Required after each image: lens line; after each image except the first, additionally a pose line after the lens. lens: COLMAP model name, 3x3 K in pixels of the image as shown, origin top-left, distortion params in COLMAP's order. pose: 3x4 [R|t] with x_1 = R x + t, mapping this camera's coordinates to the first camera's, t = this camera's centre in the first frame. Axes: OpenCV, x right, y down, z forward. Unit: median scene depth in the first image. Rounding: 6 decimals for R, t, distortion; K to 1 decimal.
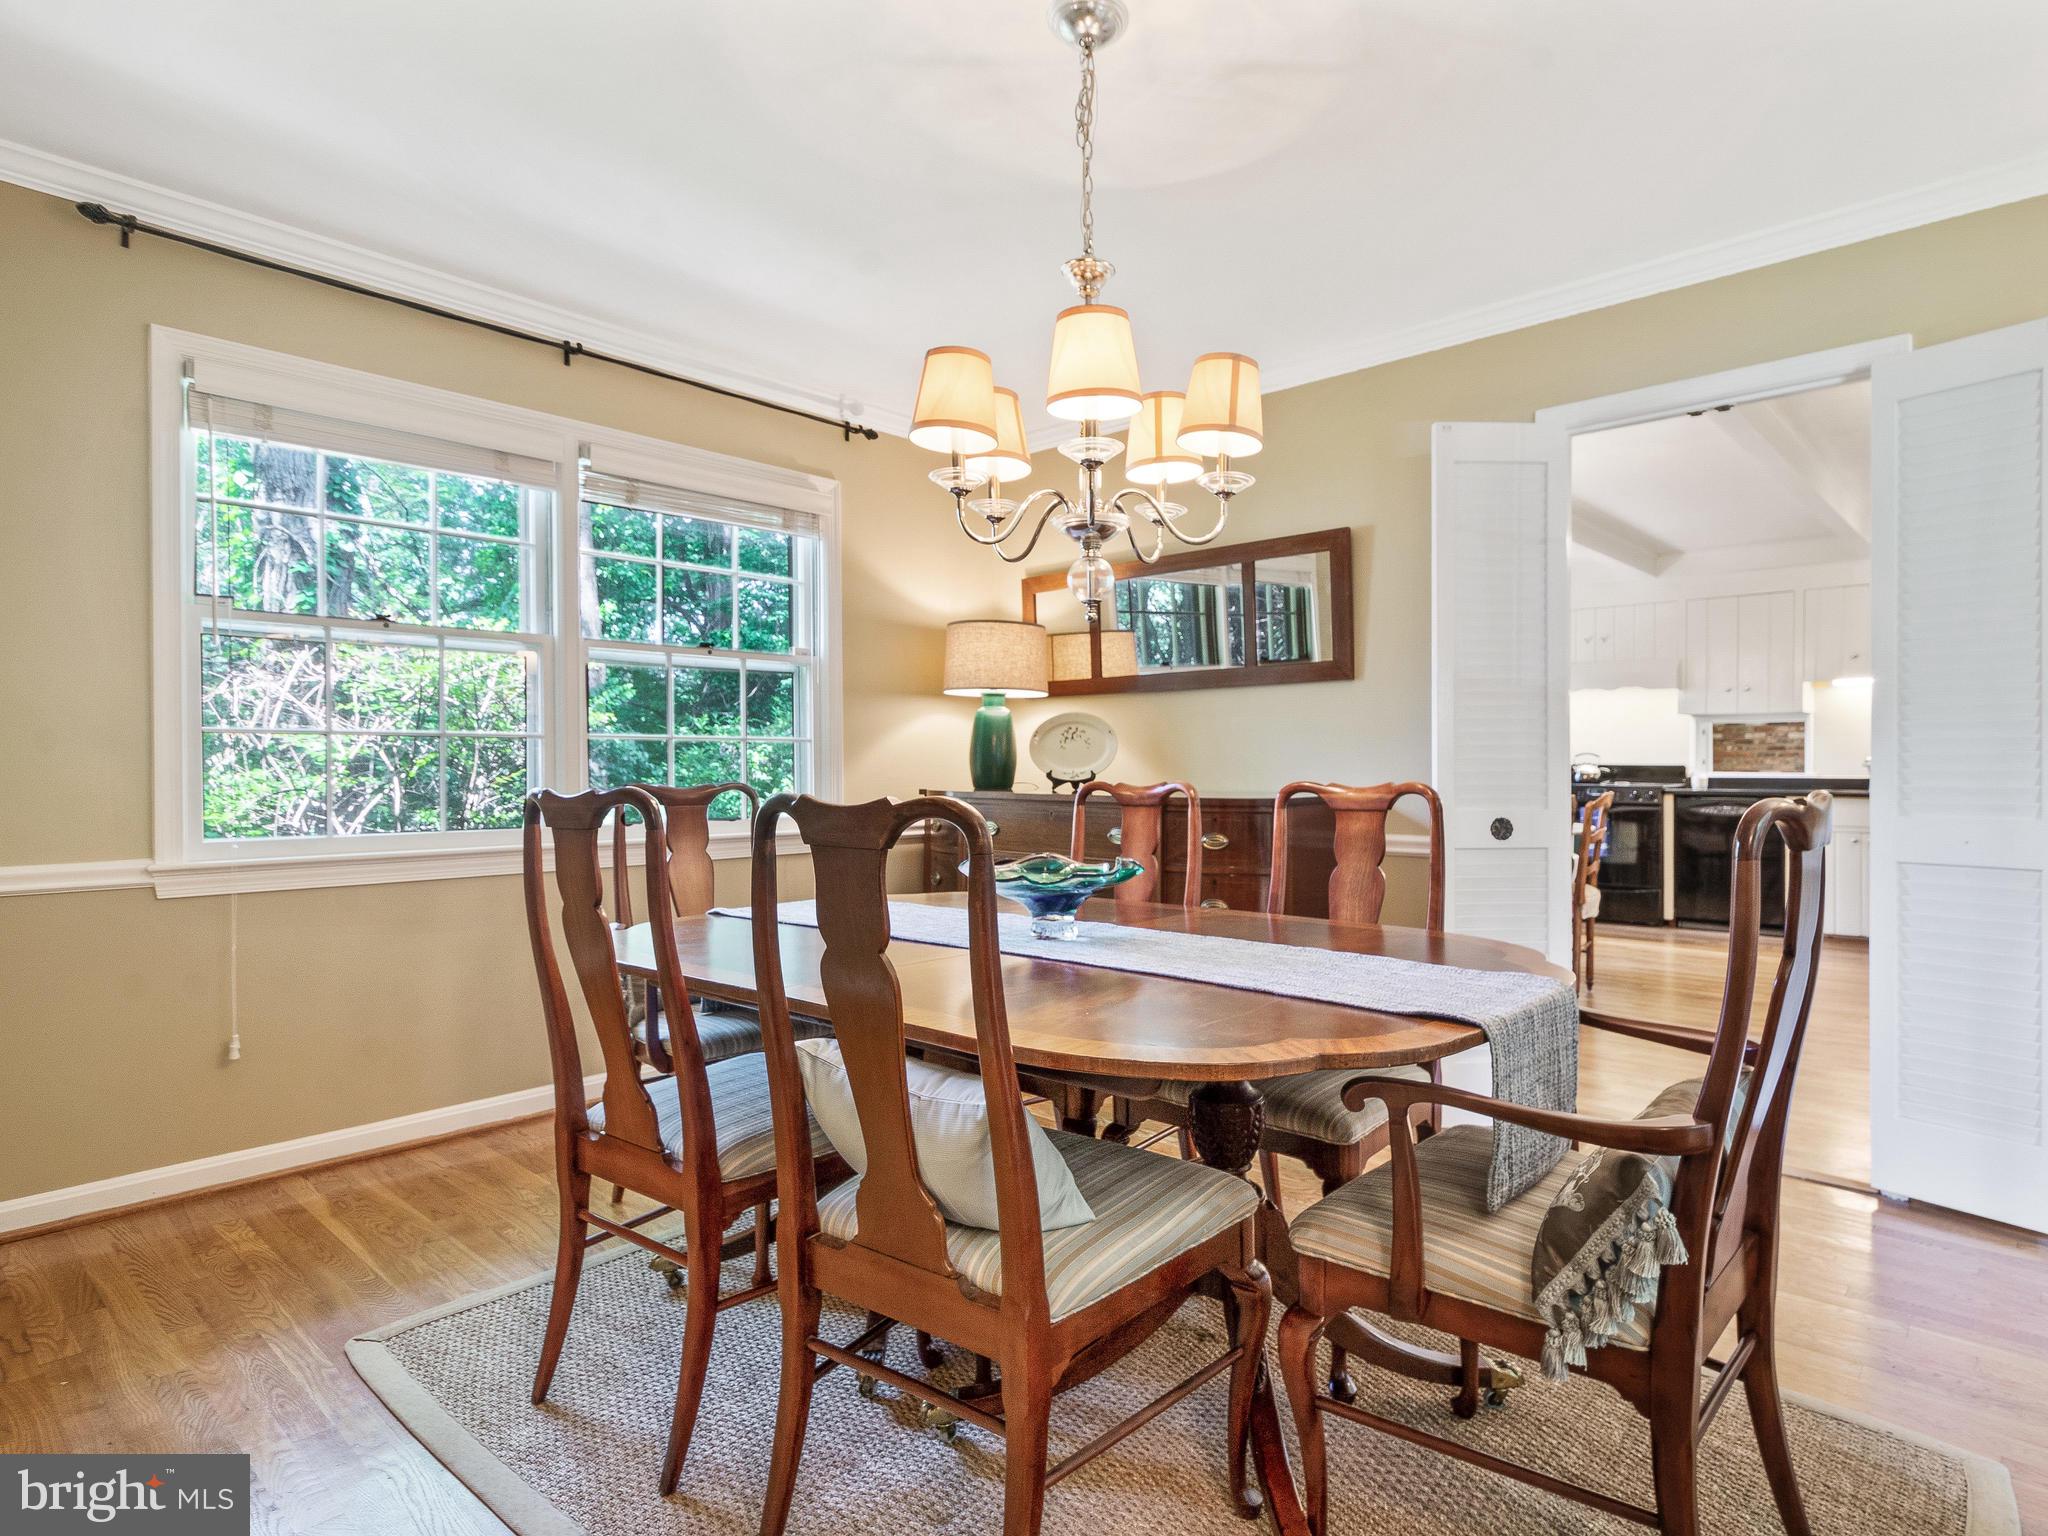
lens RADIAL K [[1087.2, 0, 1024.0], [0, 1087.2, 768.0], [0, 0, 1]] dist [0.001798, -0.000317]
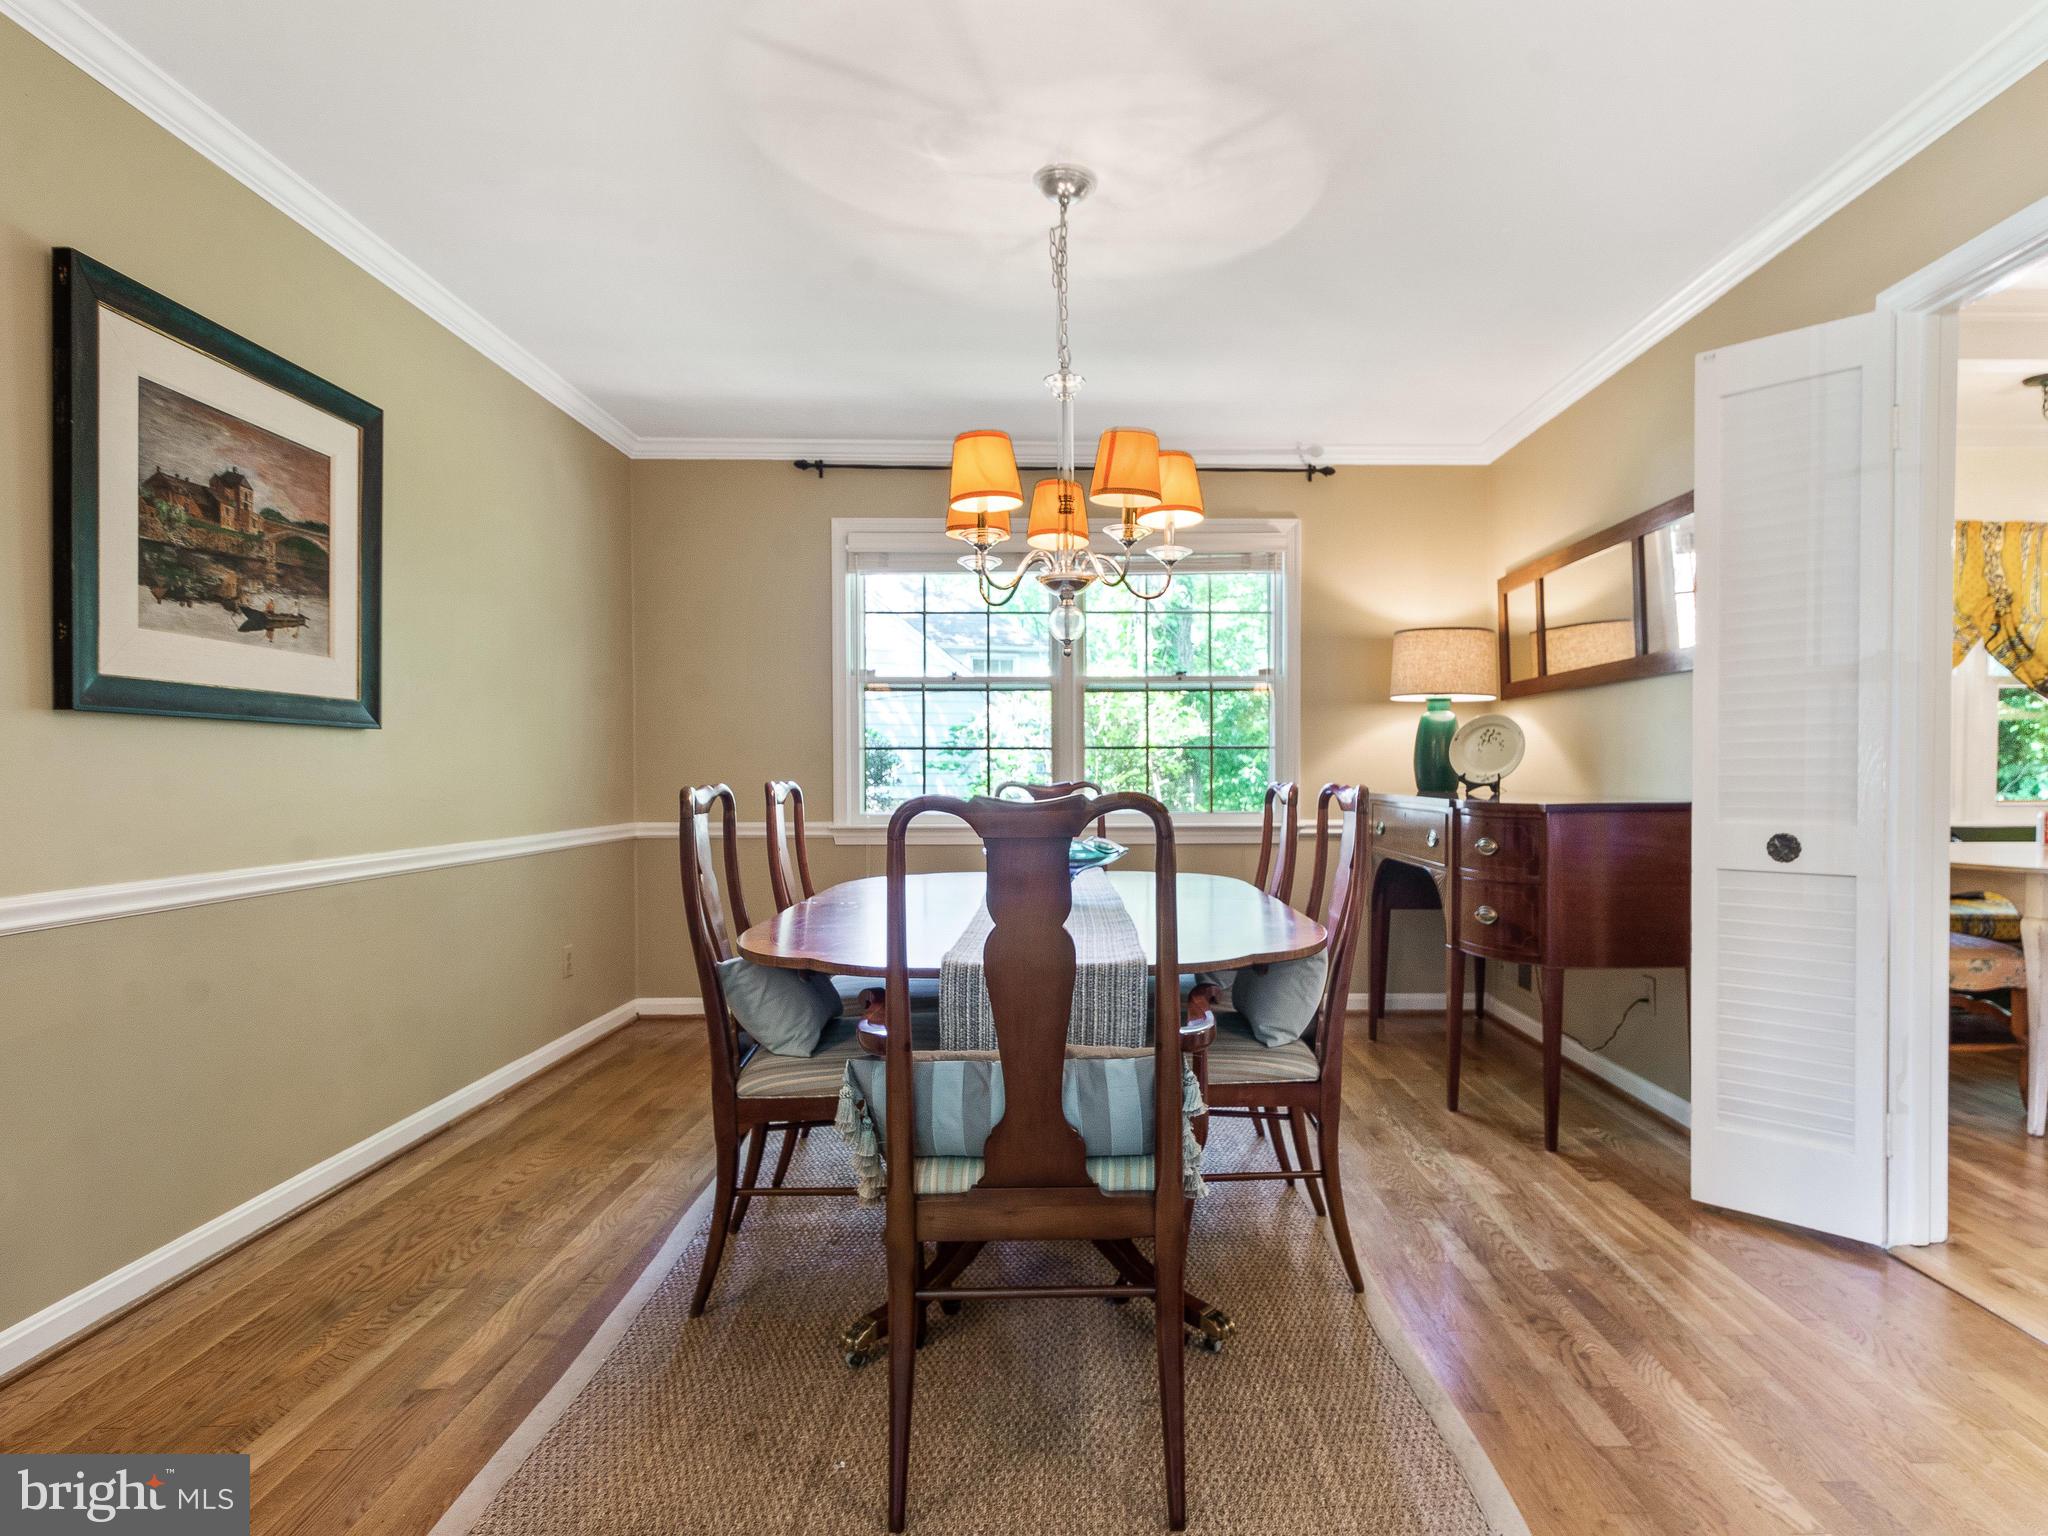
lens RADIAL K [[1044.6, 0, 1107.4], [0, 1044.6, 789.6], [0, 0, 1]] dist [0.002602, -0.000929]
pose [[0.702359, 0.013788, -0.711689, 0.635472], [0.000139, 0.999810, 0.019507, -0.001930], [0.711823, -0.013800, 0.702224, 0.110503]]
